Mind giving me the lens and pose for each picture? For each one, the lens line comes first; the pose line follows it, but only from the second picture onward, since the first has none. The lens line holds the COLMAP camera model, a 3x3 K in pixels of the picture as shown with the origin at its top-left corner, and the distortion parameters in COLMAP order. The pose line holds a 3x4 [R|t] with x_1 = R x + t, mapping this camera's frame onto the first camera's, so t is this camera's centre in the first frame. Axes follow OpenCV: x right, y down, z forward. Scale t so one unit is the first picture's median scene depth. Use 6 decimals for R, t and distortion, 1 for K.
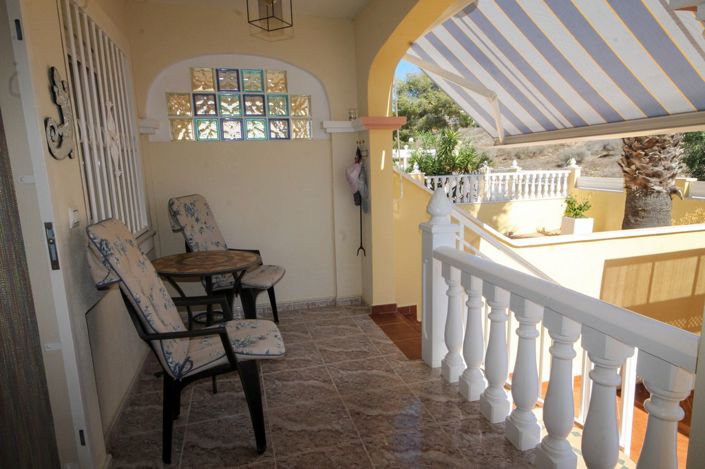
lens RADIAL K [[410.4, 0, 352.5], [0, 410.4, 234.5], [0, 0, 1]] dist [0.001778, 0.000320]
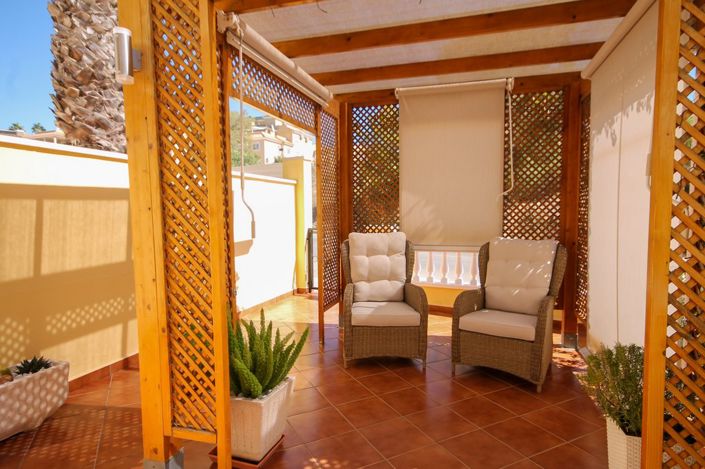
lens RADIAL K [[400.9, 0, 352.5], [0, 400.9, 234.5], [0, 0, 1]] dist [0.027235, -0.000838]
pose [[0.539760, -0.028248, 0.841345, 0.364749], [0.133565, 0.989651, -0.052461, 0.146741], [-0.831155, 0.140690, 0.537947, 0.262418]]
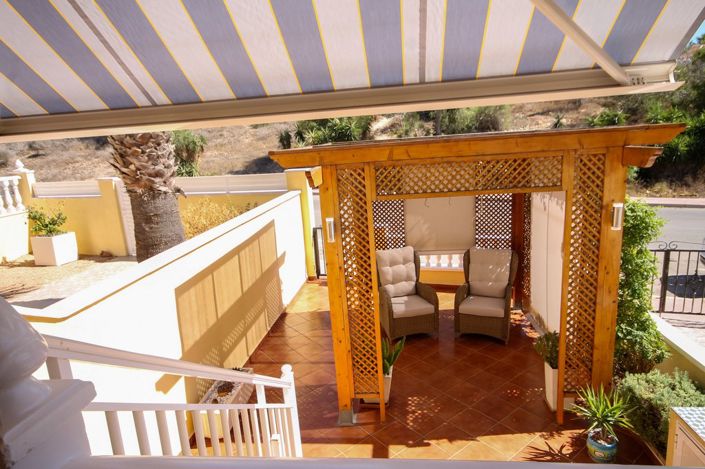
lens RADIAL K [[431.7, 0, 352.5], [0, 431.7, 234.5], [0, 0, 1]] dist [0.034458, 0.000683]
pose [[0.381303, -0.199249, 0.902723, 0.020288], [0.208786, 0.969827, 0.125871, -0.049030], [-0.900565, 0.140481, 0.411398, 0.248404]]
